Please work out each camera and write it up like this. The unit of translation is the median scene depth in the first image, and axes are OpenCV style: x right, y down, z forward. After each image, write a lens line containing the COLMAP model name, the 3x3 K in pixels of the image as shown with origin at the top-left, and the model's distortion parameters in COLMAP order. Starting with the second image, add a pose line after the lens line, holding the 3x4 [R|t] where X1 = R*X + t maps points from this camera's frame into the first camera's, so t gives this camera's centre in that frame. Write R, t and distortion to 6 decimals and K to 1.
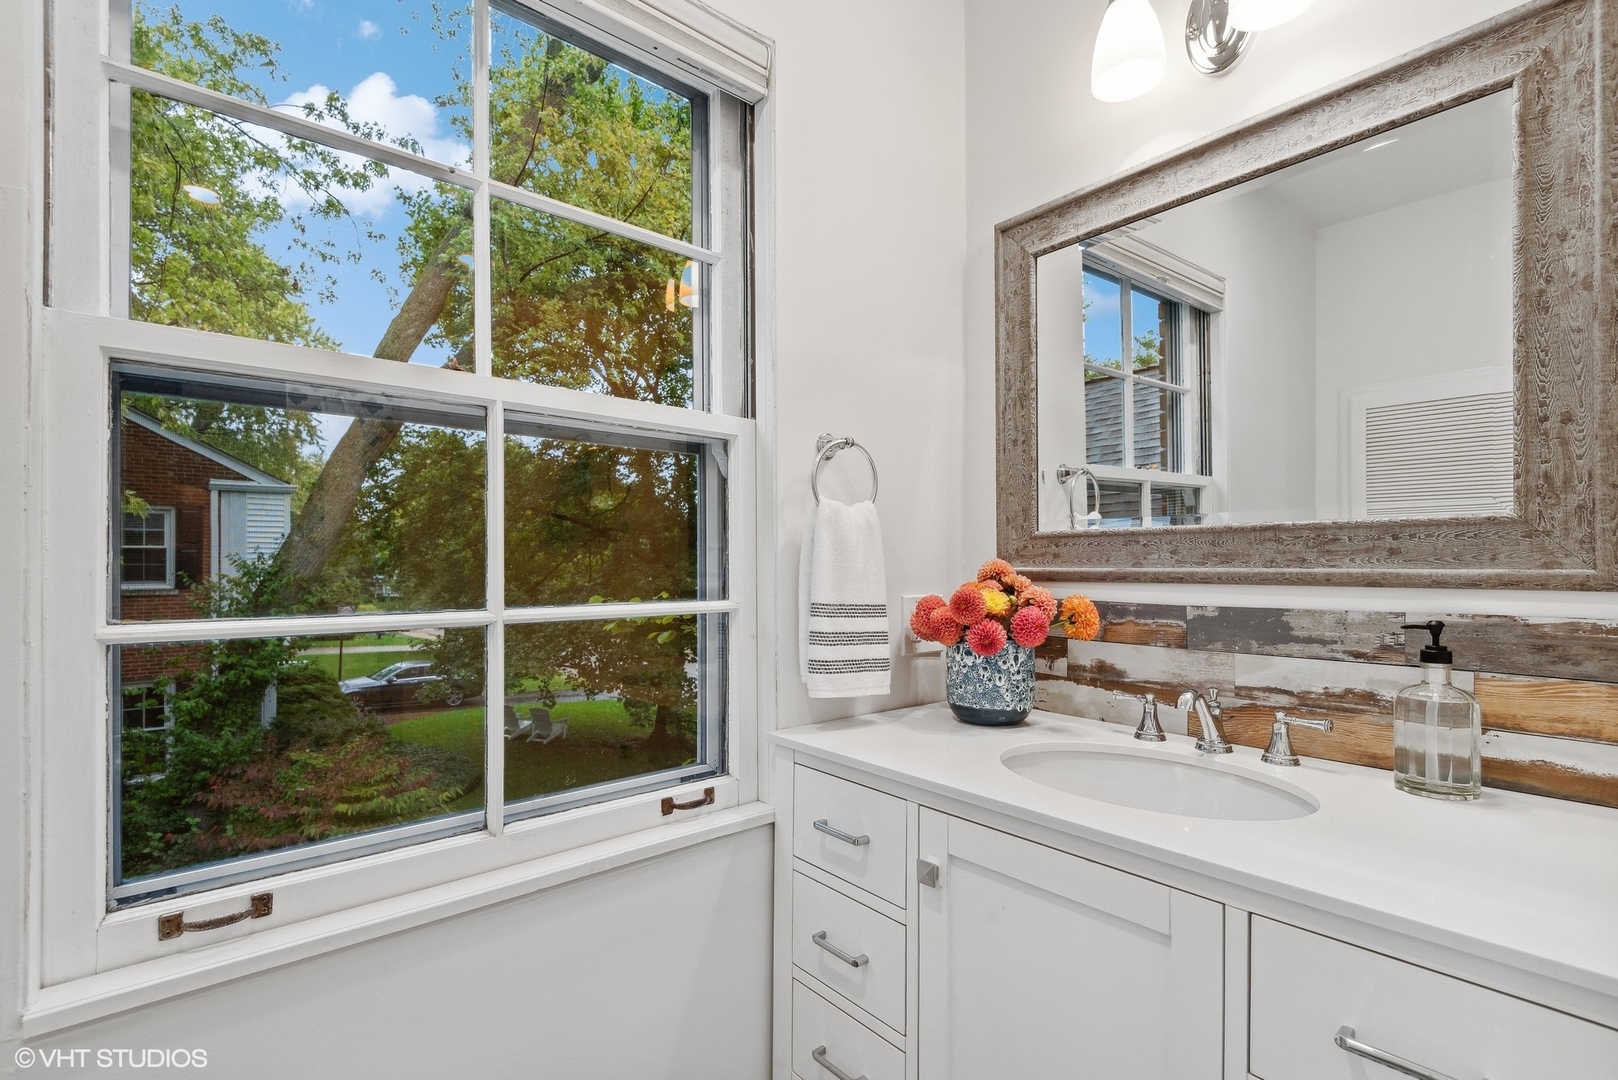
lens RADIAL K [[738.1, 0, 810.2], [0, 738.1, 551.7], [0, 0, 1]] dist [0.021842, -0.011244]
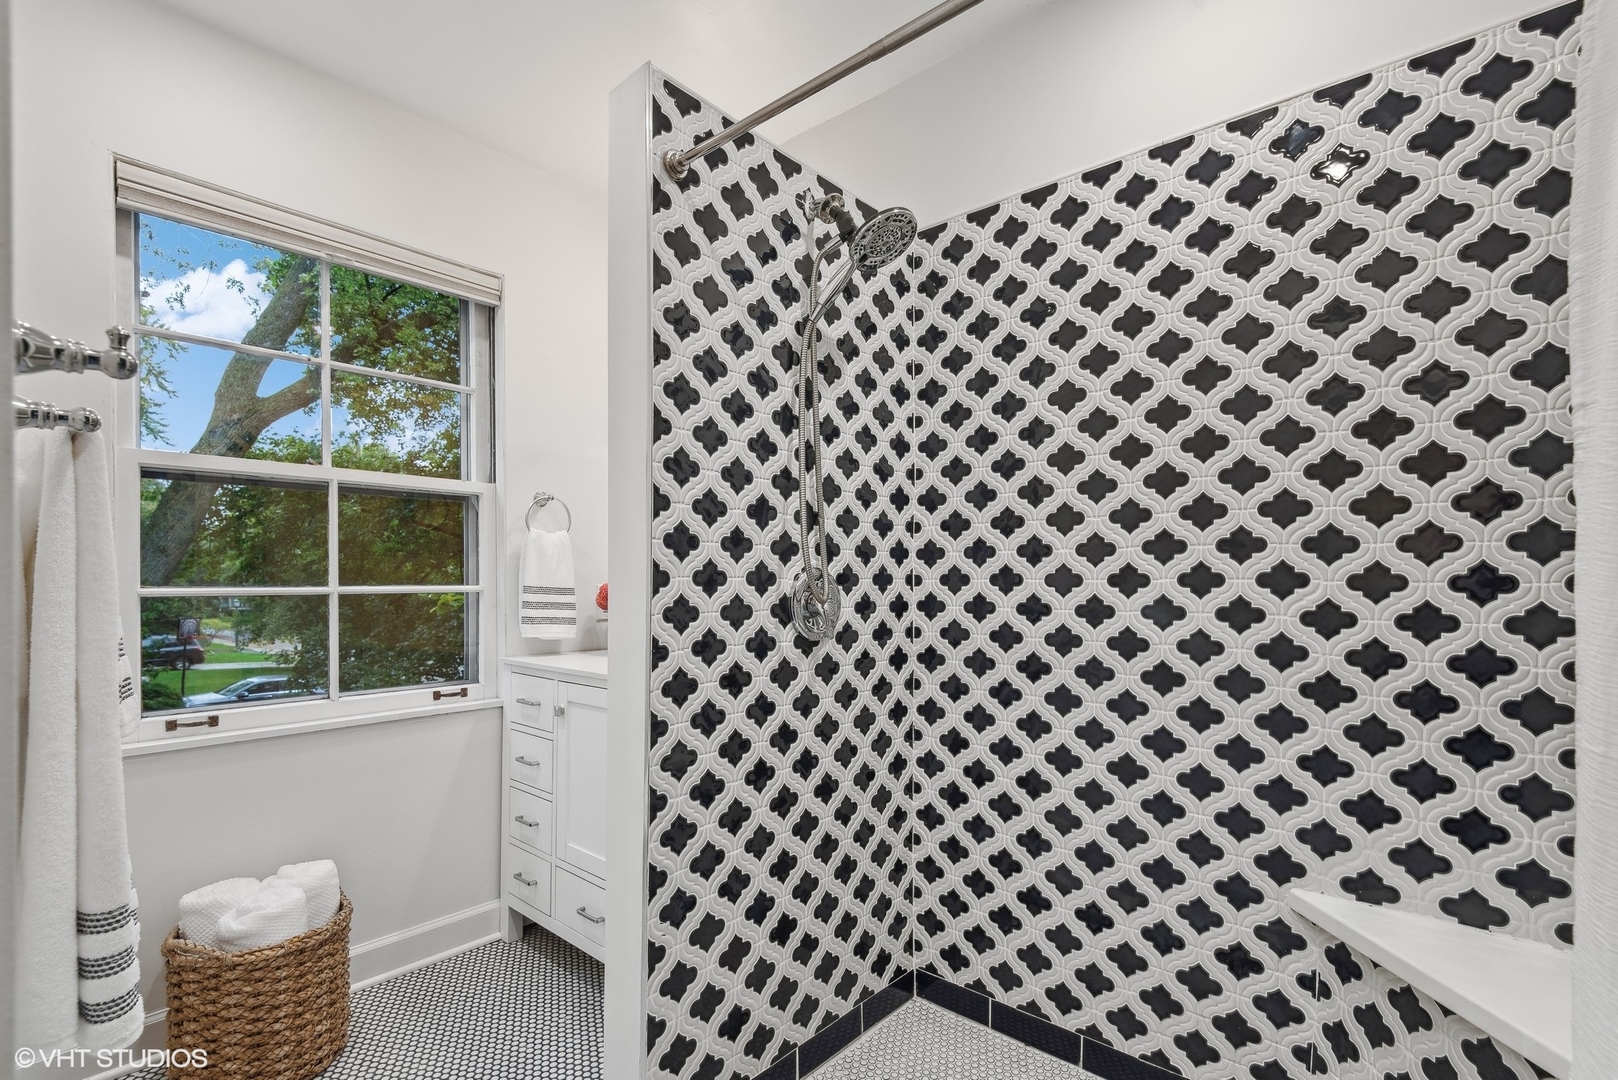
lens RADIAL K [[738.1, 0, 812.5], [0, 738.1, 566.7], [0, 0, 1]] dist [0.021842, -0.011244]
pose [[0.989742, 0.001060, 0.142859, 0.436268], [-0.001690, 0.999989, 0.004292, 0.012064], [-0.142853, -0.004490, 0.989734, -0.897224]]
